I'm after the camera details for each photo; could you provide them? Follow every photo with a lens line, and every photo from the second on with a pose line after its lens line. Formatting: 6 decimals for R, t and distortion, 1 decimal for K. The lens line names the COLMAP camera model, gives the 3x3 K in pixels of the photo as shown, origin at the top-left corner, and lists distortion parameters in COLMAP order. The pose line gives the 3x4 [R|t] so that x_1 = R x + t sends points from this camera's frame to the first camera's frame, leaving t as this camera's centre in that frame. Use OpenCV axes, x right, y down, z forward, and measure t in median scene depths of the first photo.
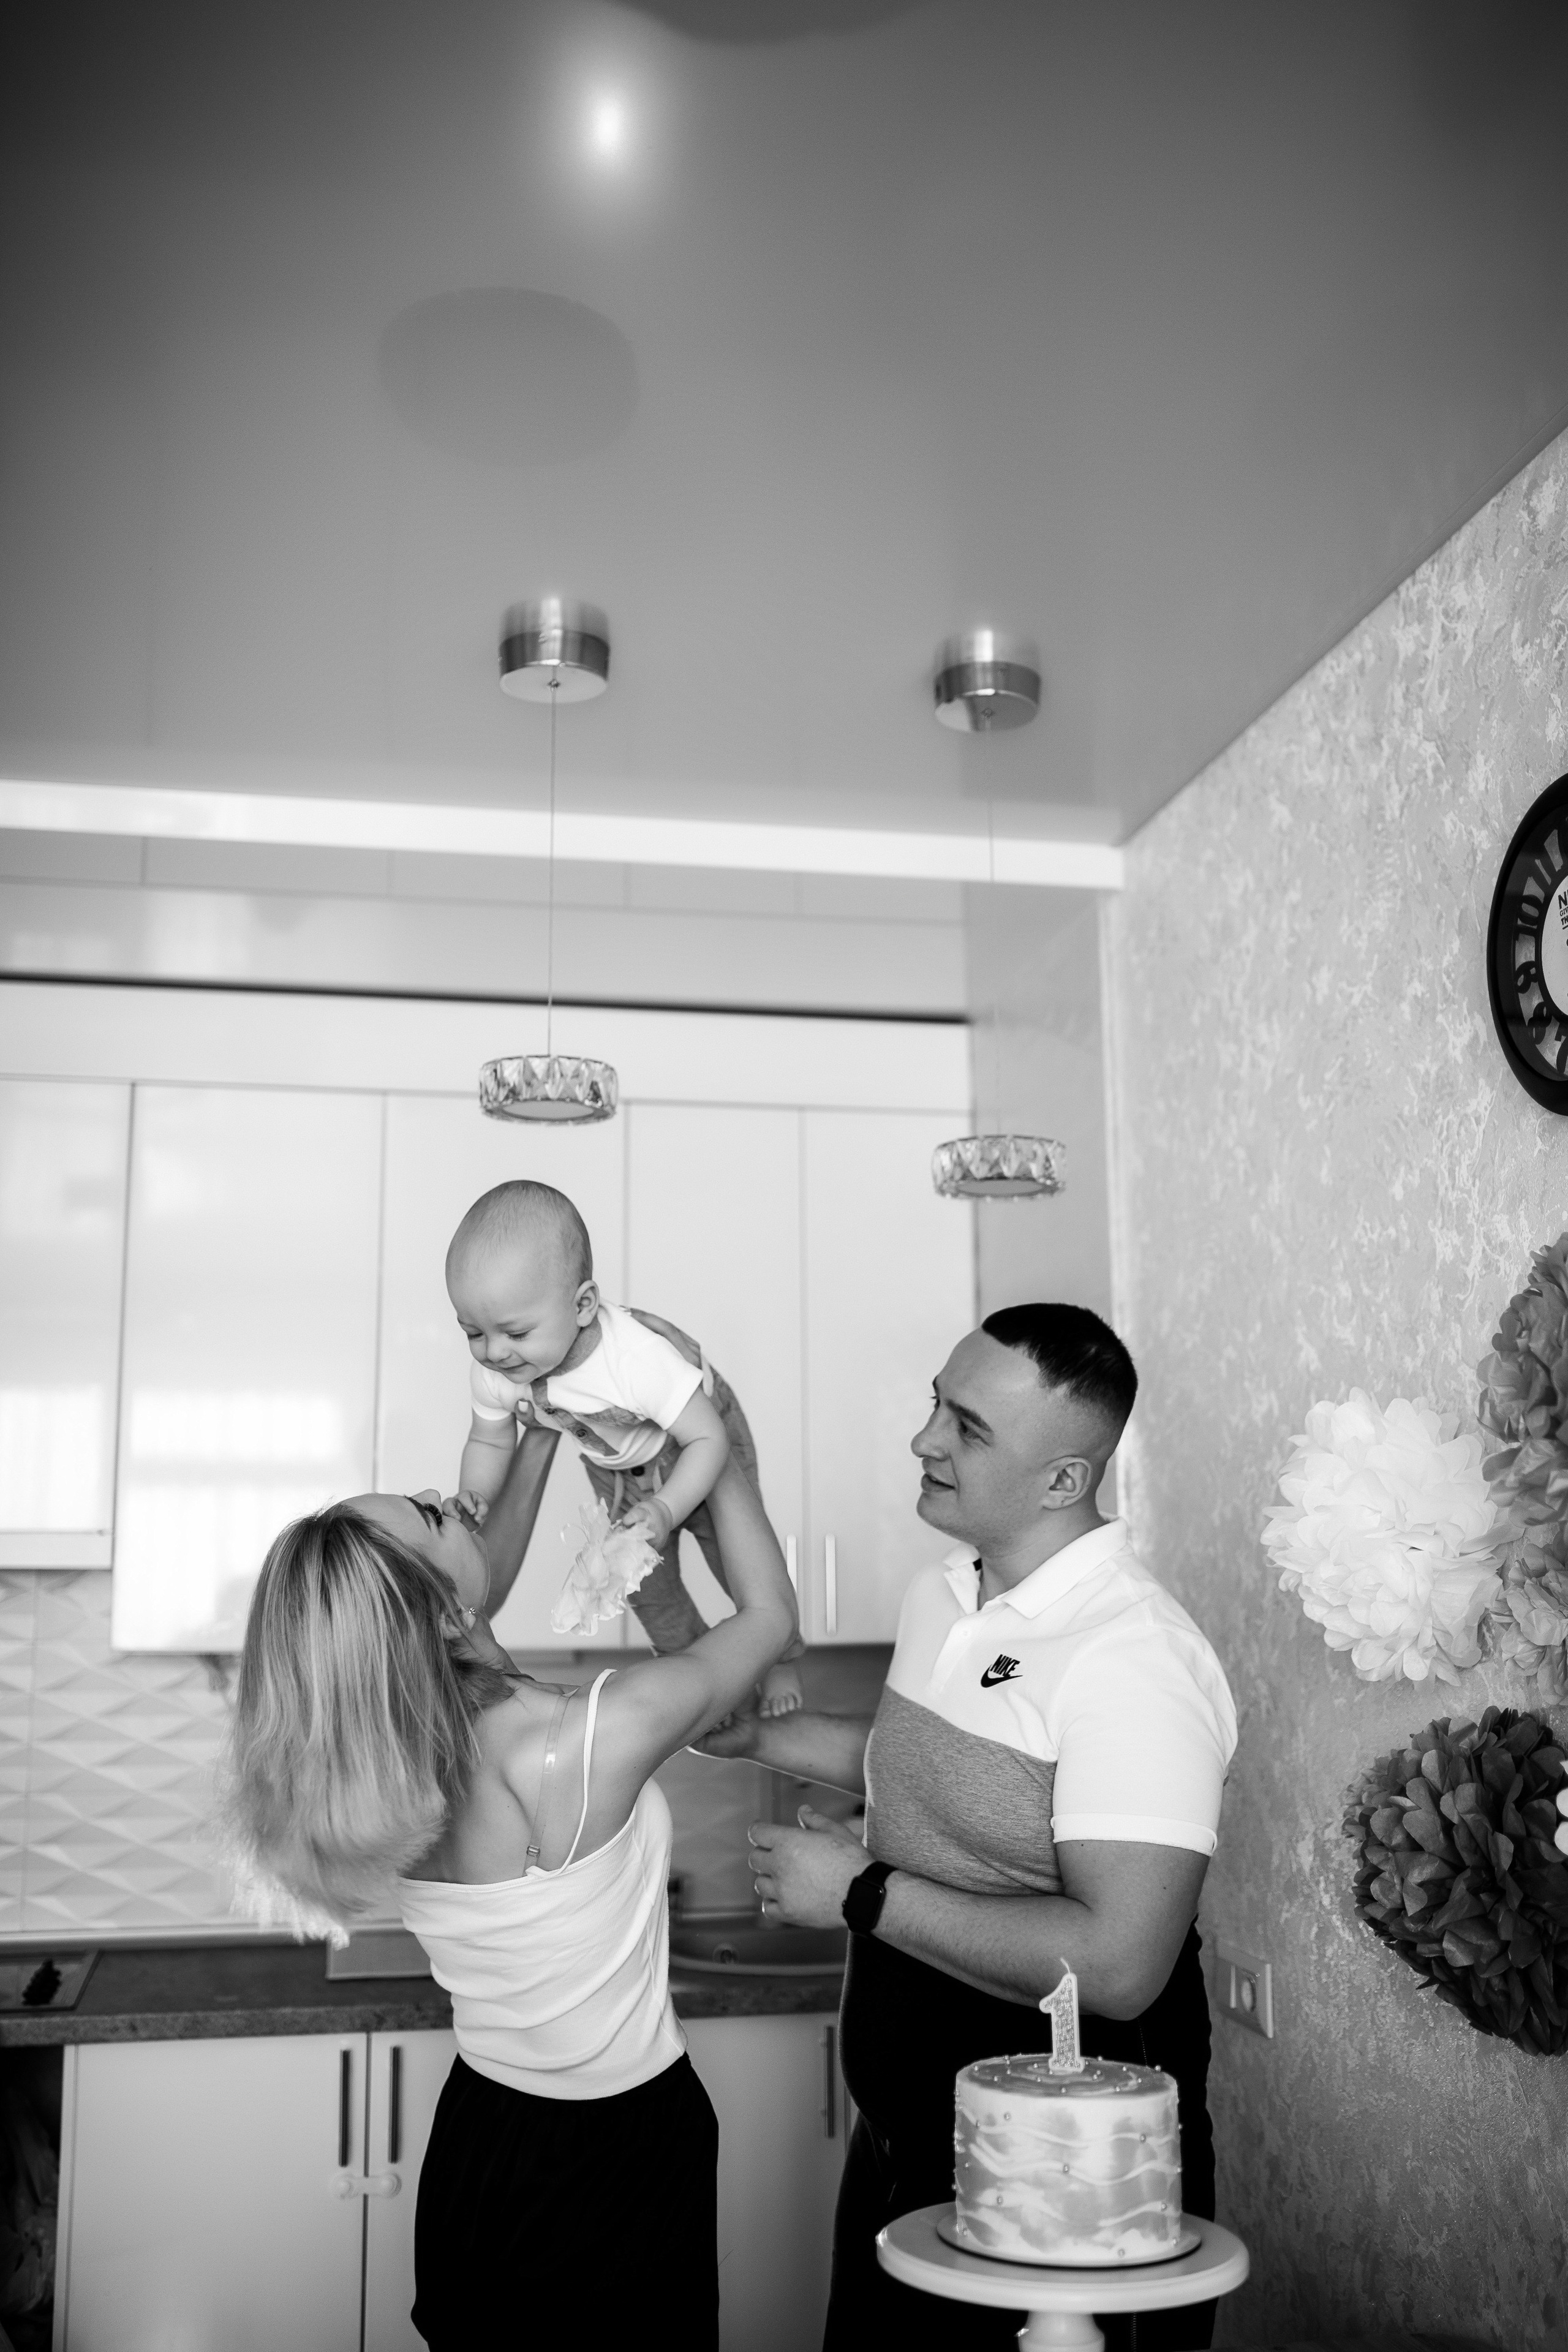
lens RADIAL K [[2305.6, 0, 759.6], [0, 2305.6, 1173.8], [0, 0, 1]] dist [-0.048011, 0.075702]
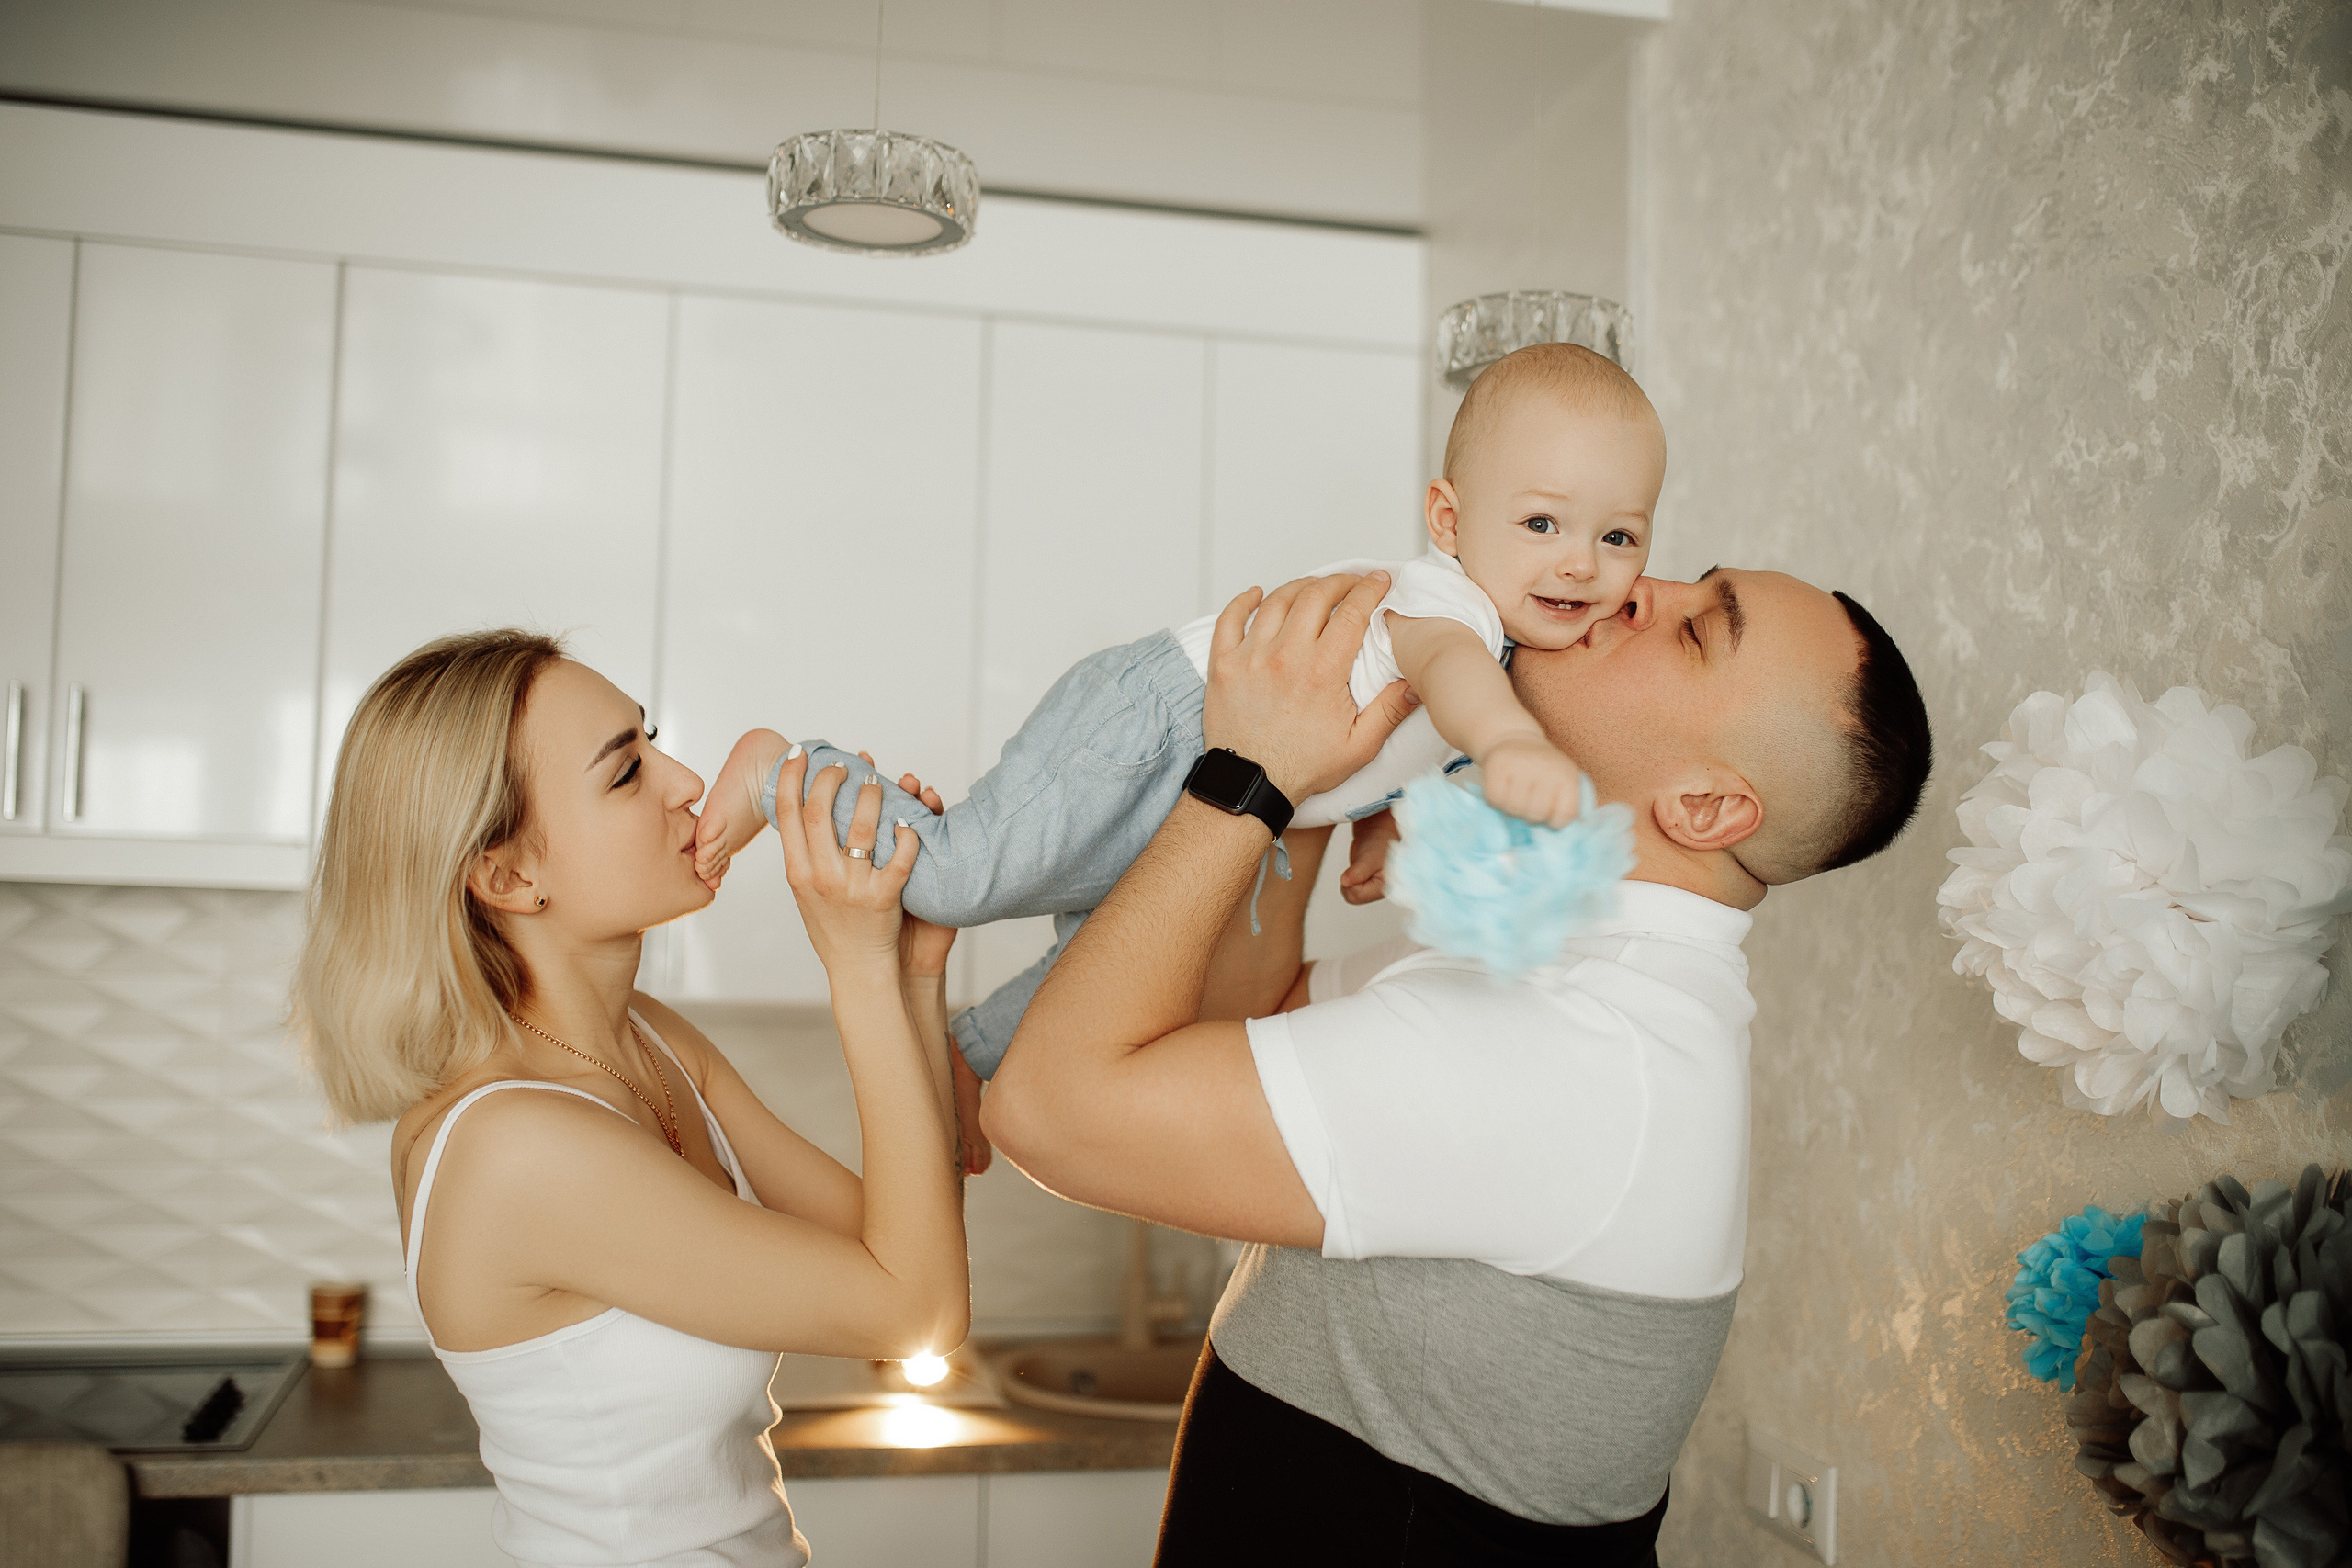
lens RADIAL K [[2305.3, 0, 1176.0], [0, 2305.3, 784.0], [0, 0, 1]] dist [-0.048011, 0.075702]
pose [[0.999051, 0.031417, 0.030153, -0.019312], [-0.034661, 0.992890, 0.113882, 0.054374], [-0.026361, -0.114819, 0.993037, 0.324283]]
